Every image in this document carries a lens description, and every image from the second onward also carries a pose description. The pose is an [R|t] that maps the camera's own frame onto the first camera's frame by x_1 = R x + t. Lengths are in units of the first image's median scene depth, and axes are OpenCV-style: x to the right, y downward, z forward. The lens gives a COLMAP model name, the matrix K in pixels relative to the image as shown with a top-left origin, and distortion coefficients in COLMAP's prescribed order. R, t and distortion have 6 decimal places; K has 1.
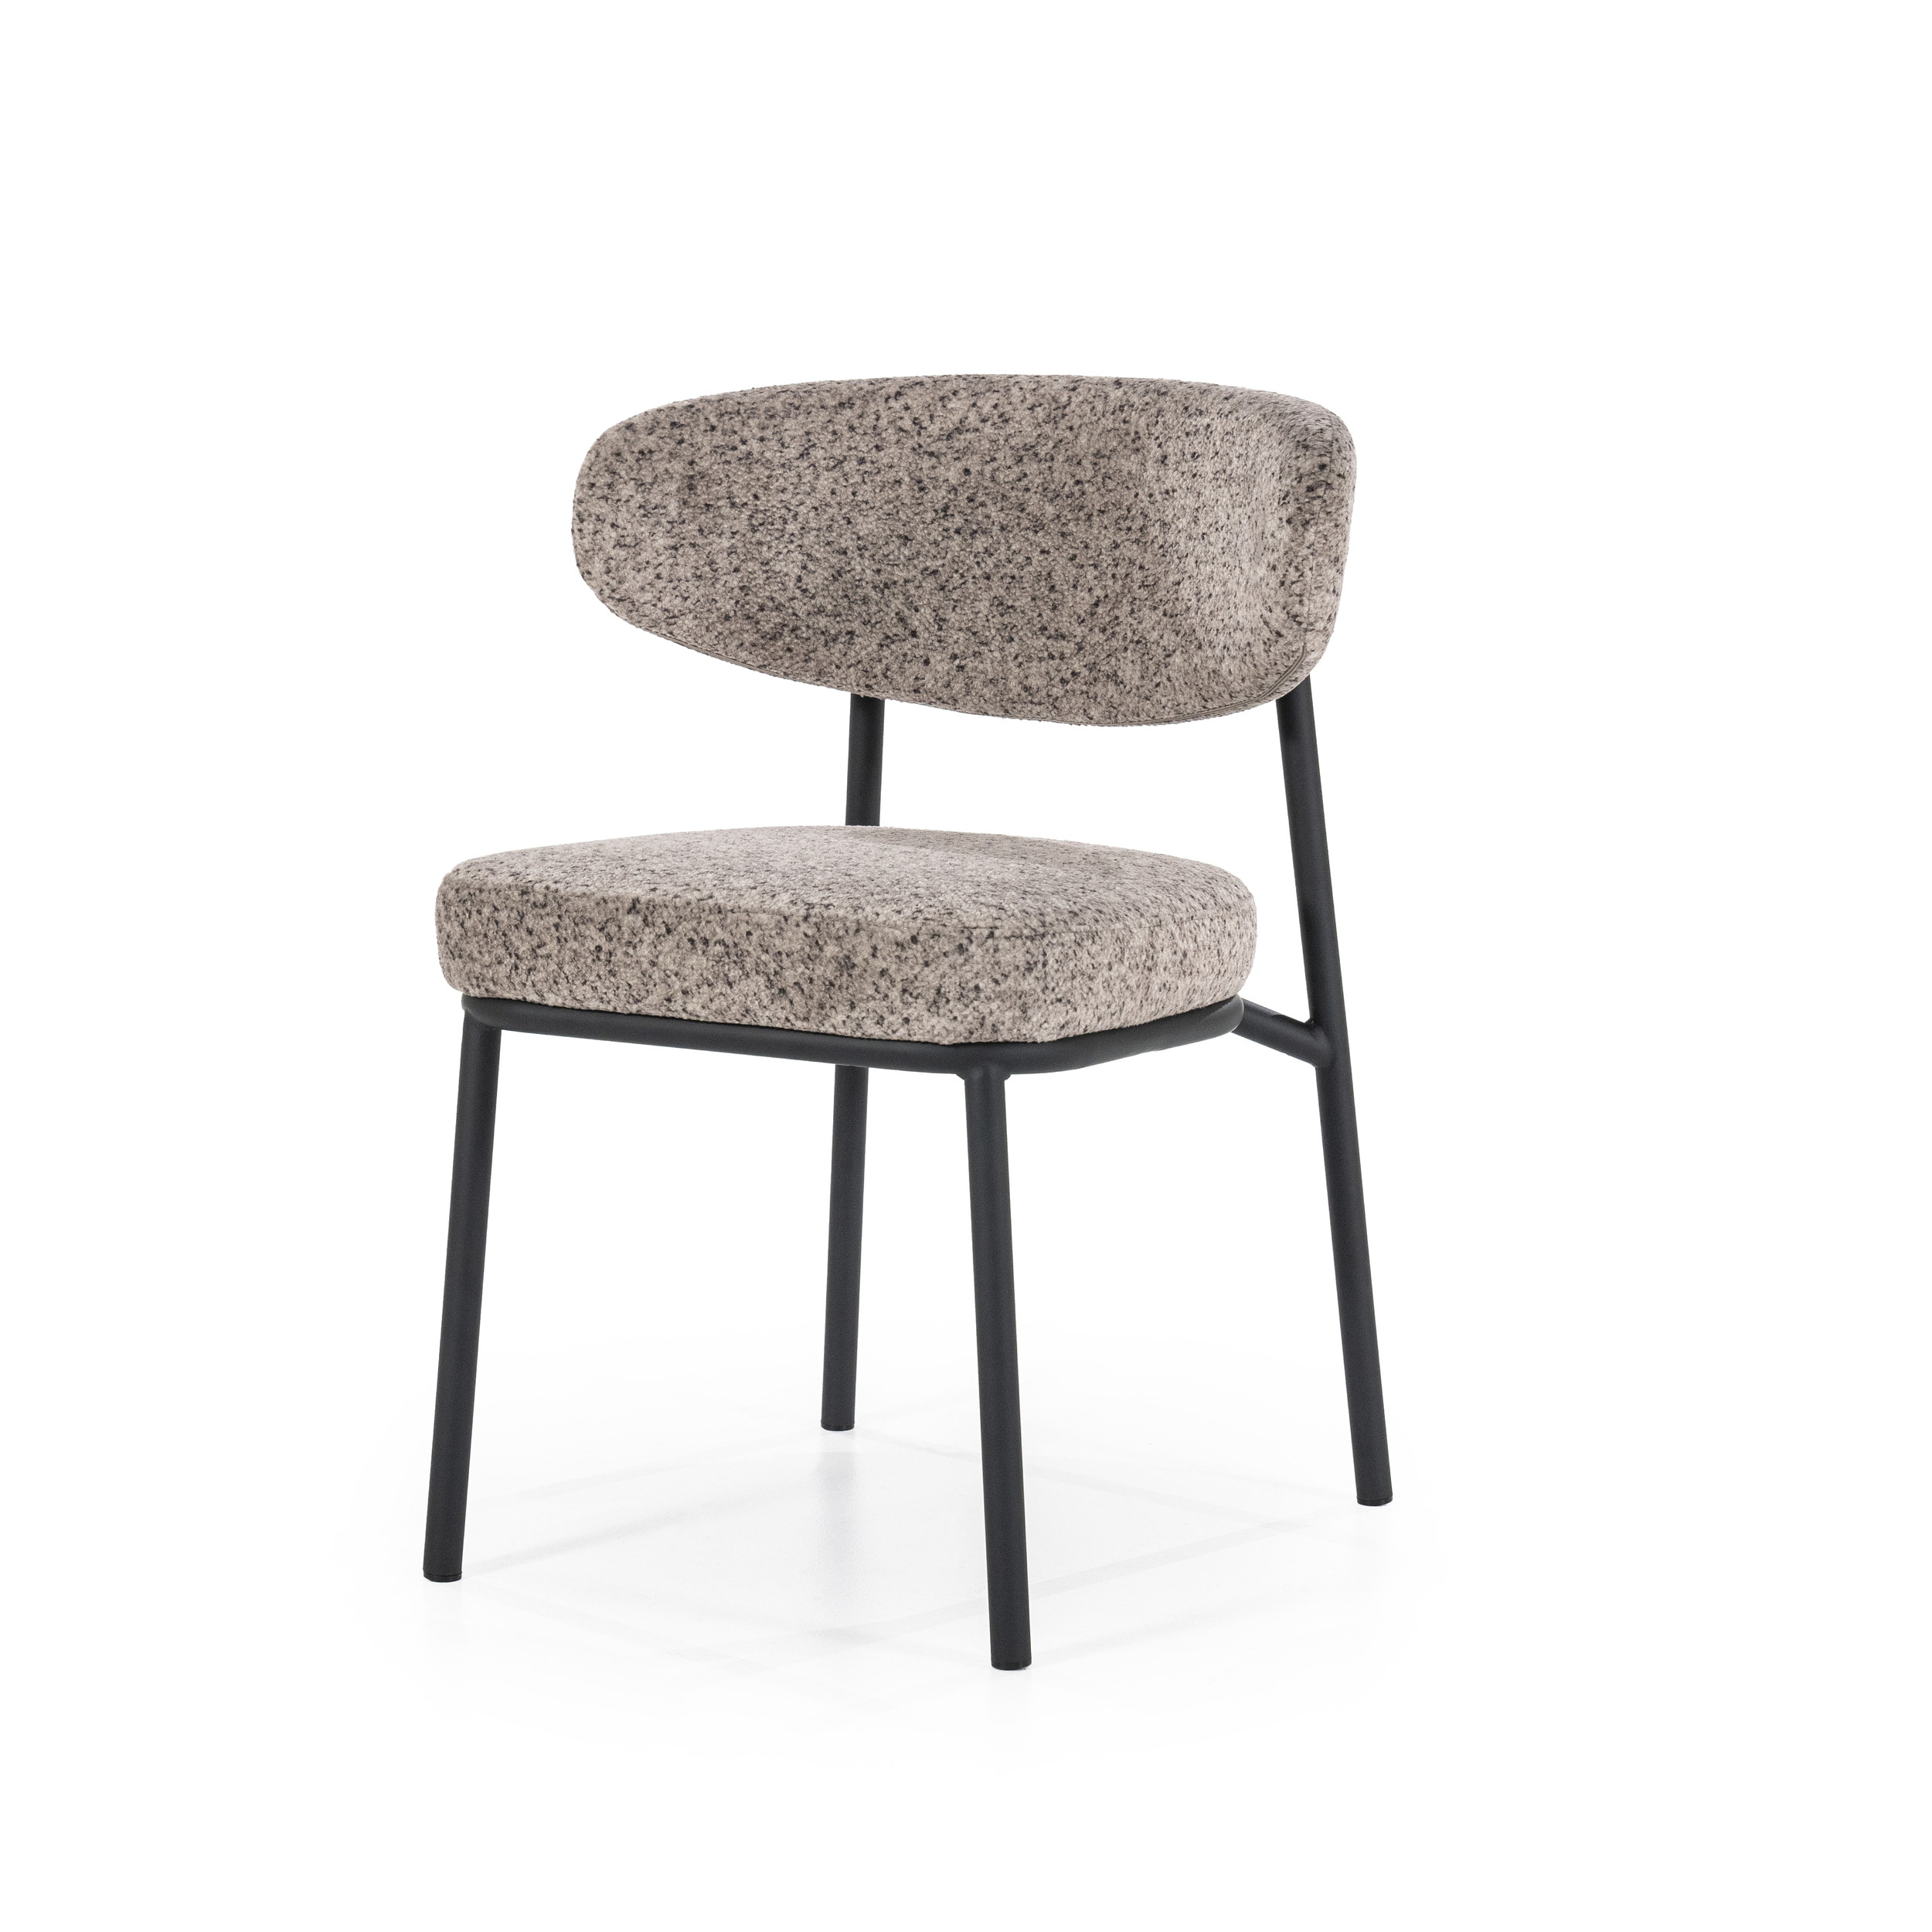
lens RADIAL K [[5454.8, 0, 966.0], [0, 5454.8, 966.0], [0, 0, 1]] dist [0.459076, -0.781955]
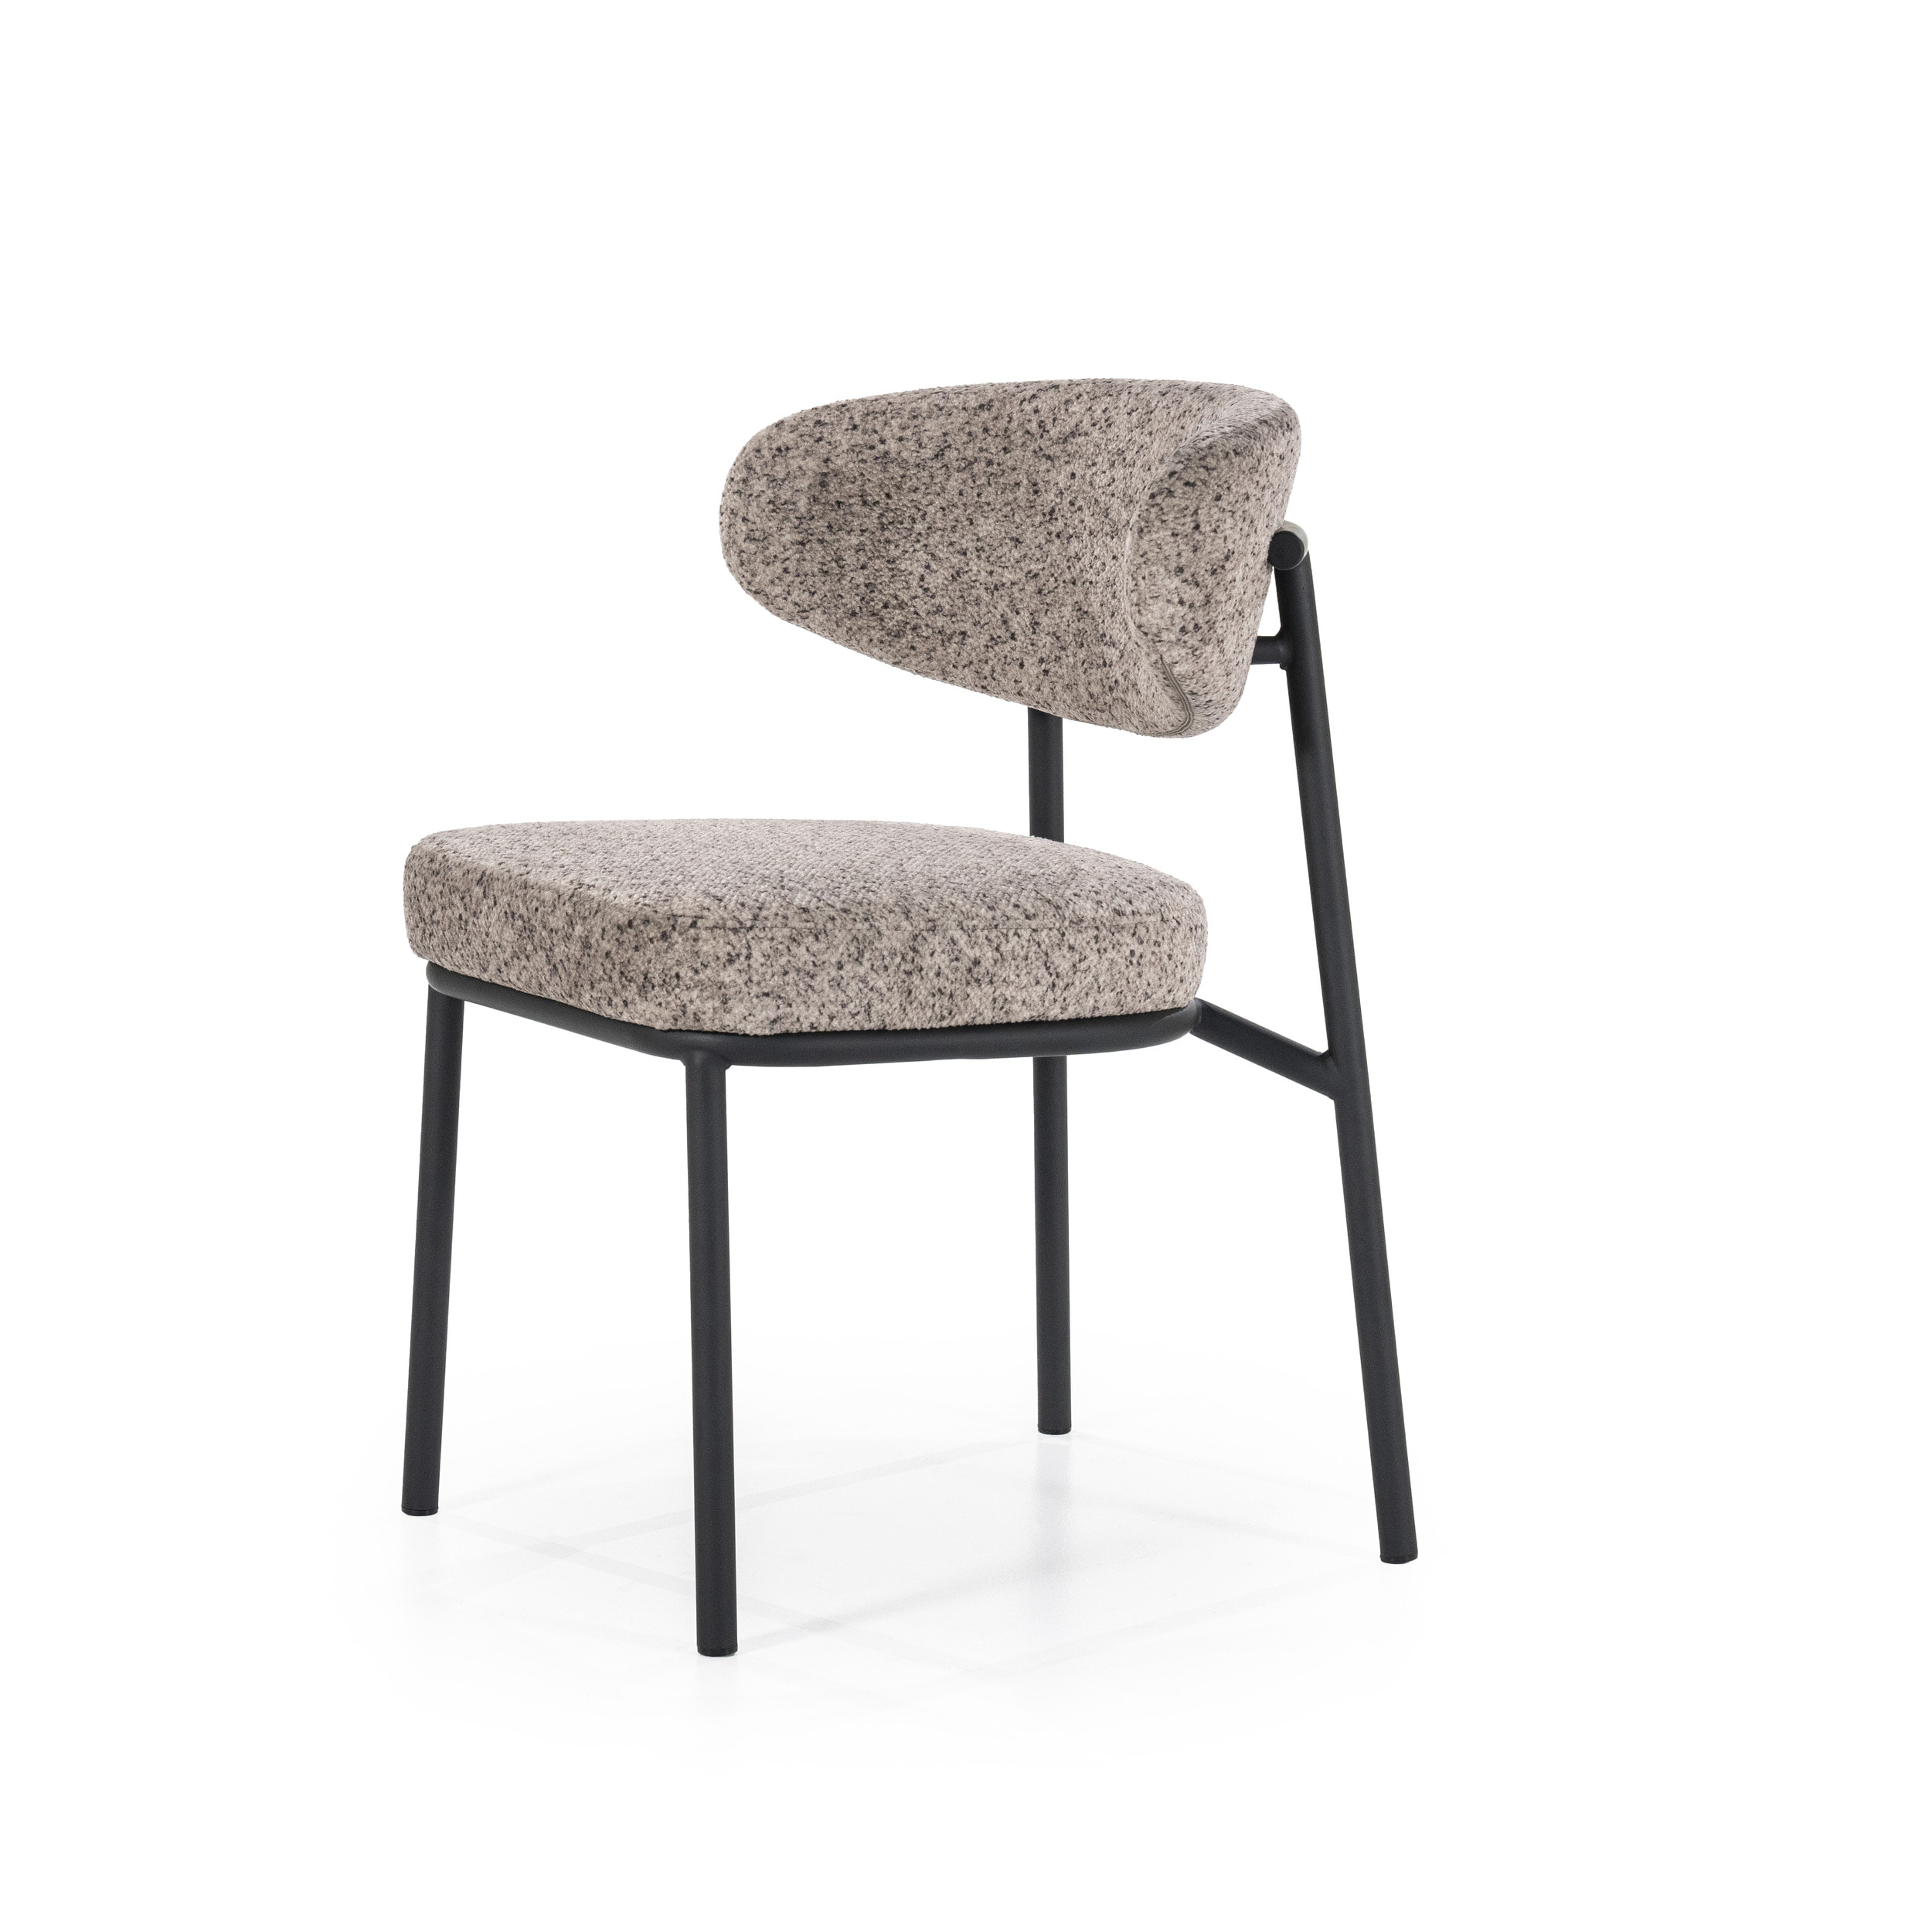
lens RADIAL K [[5454.8, 0, 966.0], [0, 5454.8, 966.0], [0, 0, 1]] dist [0.459076, -0.781955]
pose [[0.867436, 0.067986, -0.492882, 0.481801], [-0.071493, 0.997372, 0.011751, -0.011848], [0.492385, 0.025044, 0.870017, 0.128595]]
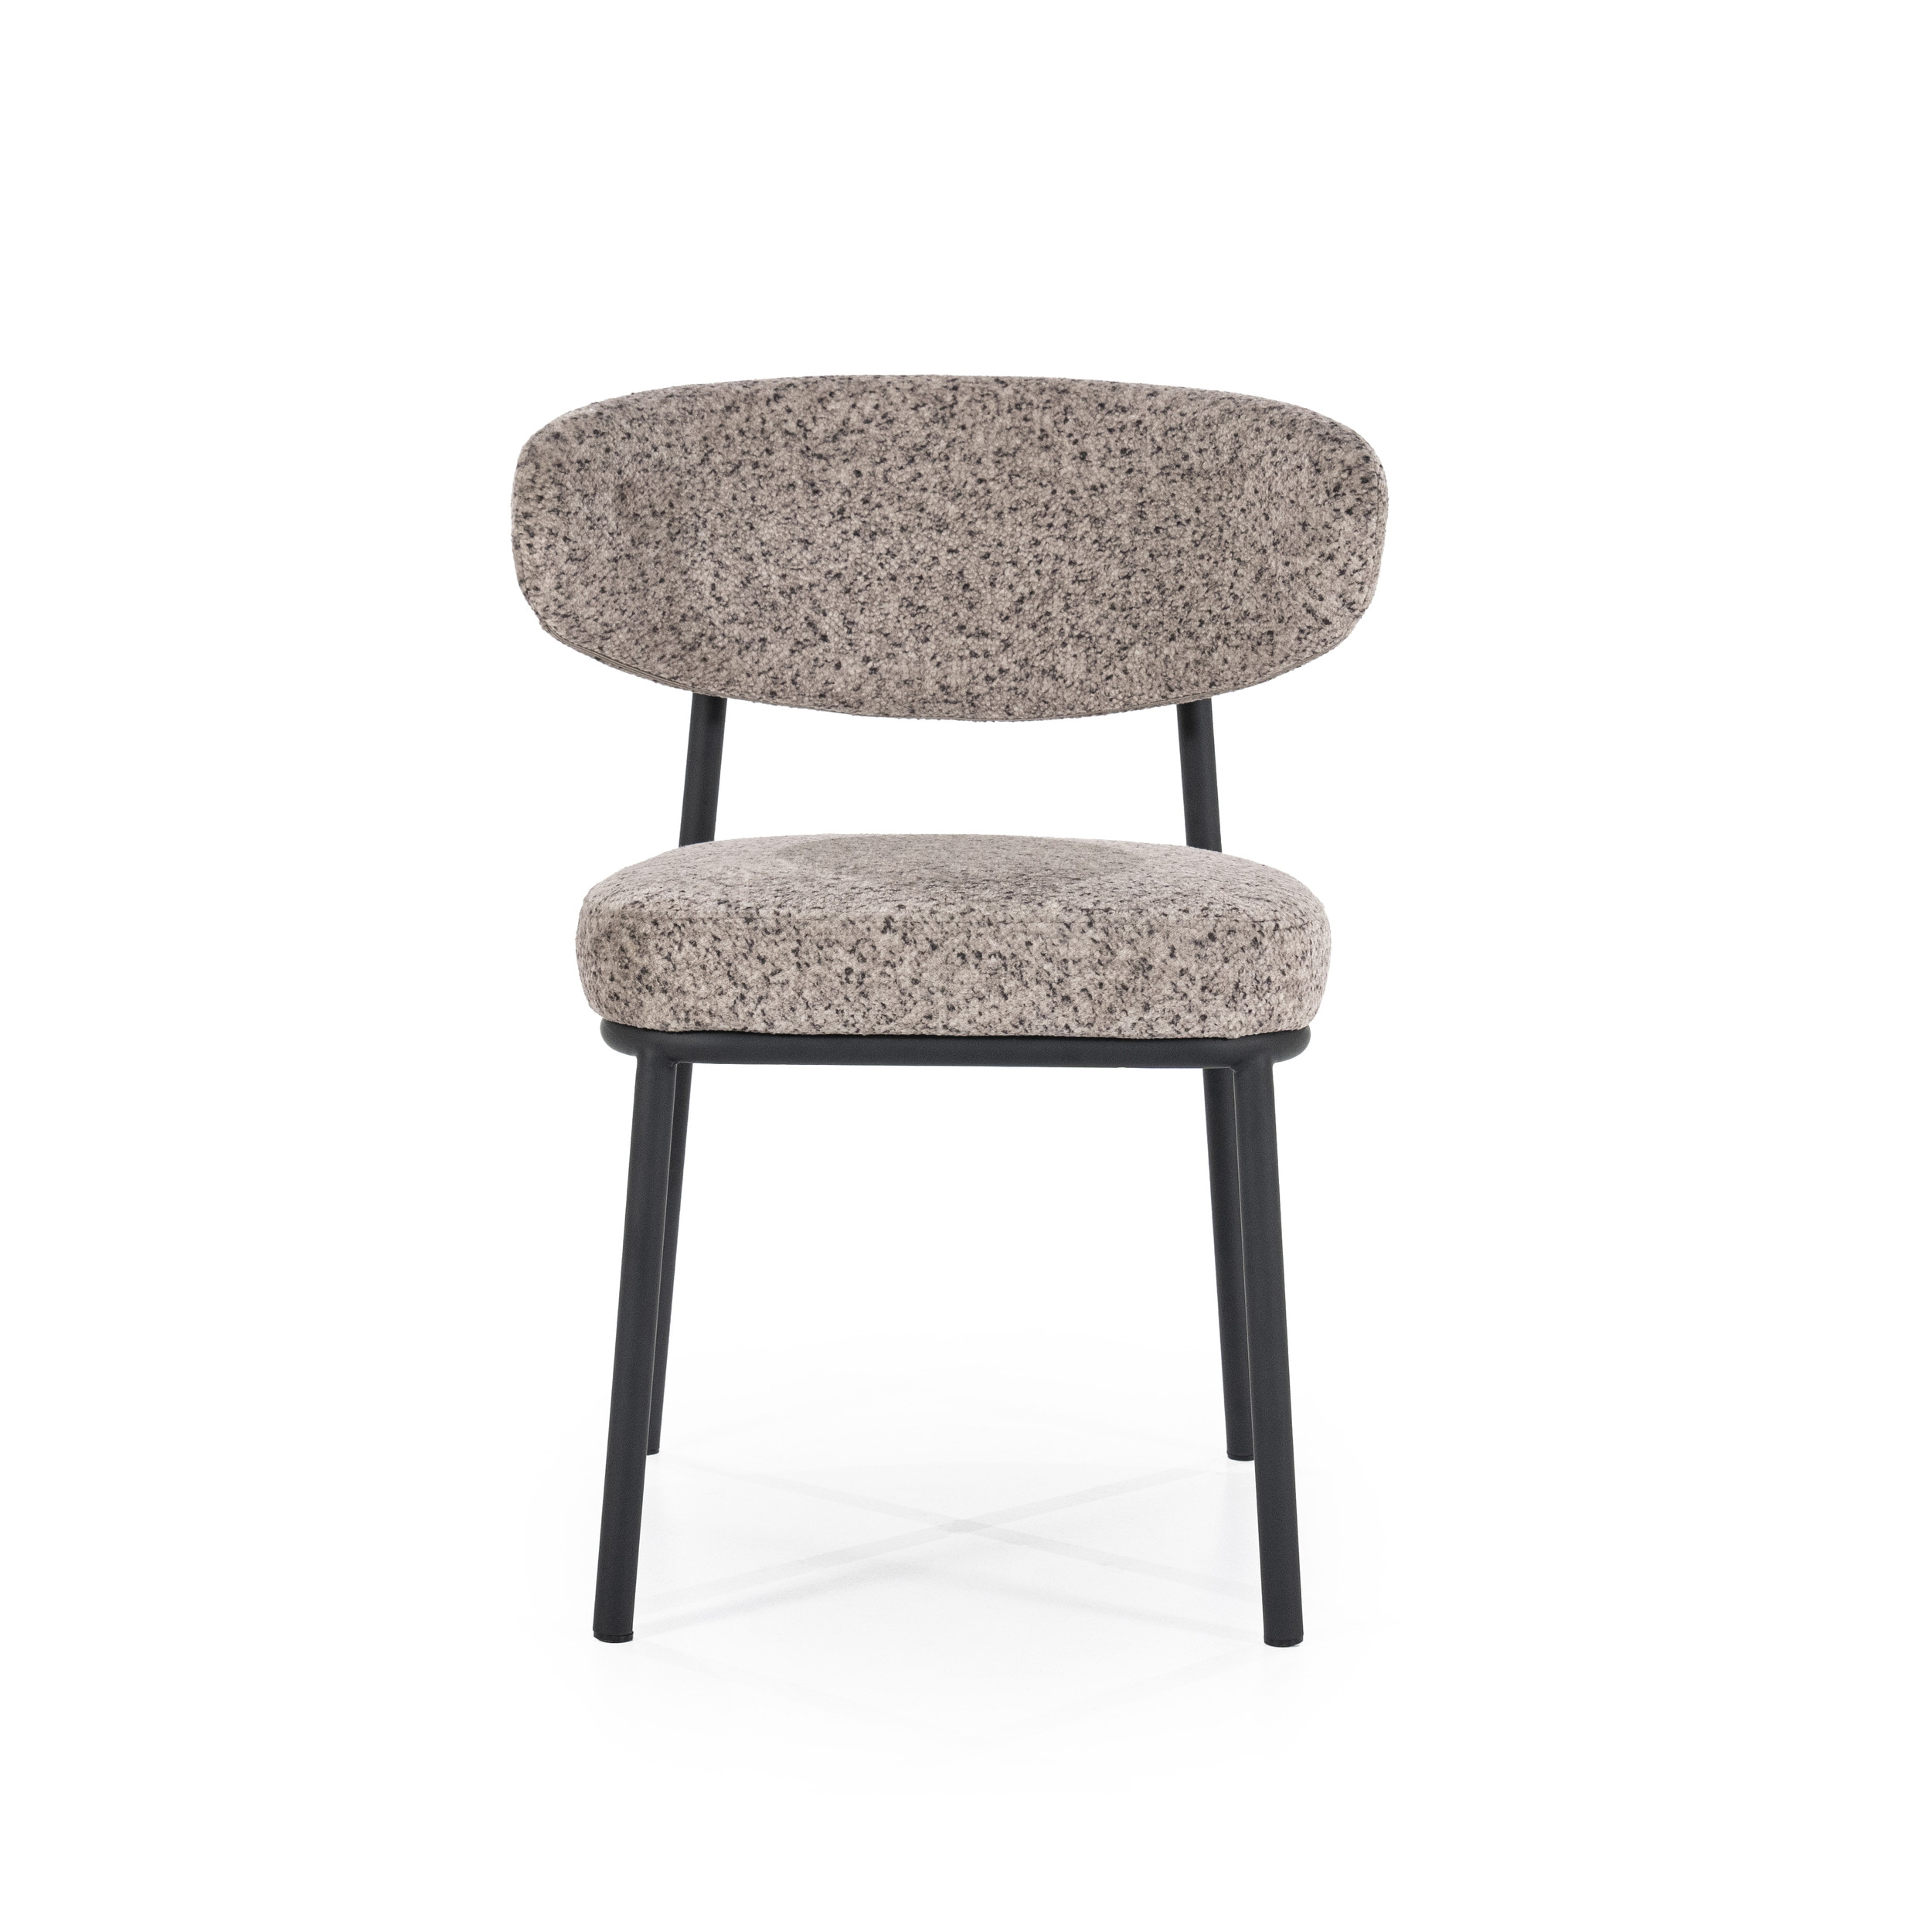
lens RADIAL K [[5454.8, 0, 966.0], [0, 5454.8, 966.0], [0, 0, 1]] dist [0.459076, -0.781955]
pose [[0.866315, -0.072204, 0.494252, -0.483963], [0.068897, 0.997312, 0.024935, -0.024532], [-0.494724, 0.012451, 0.868961, 0.126886]]
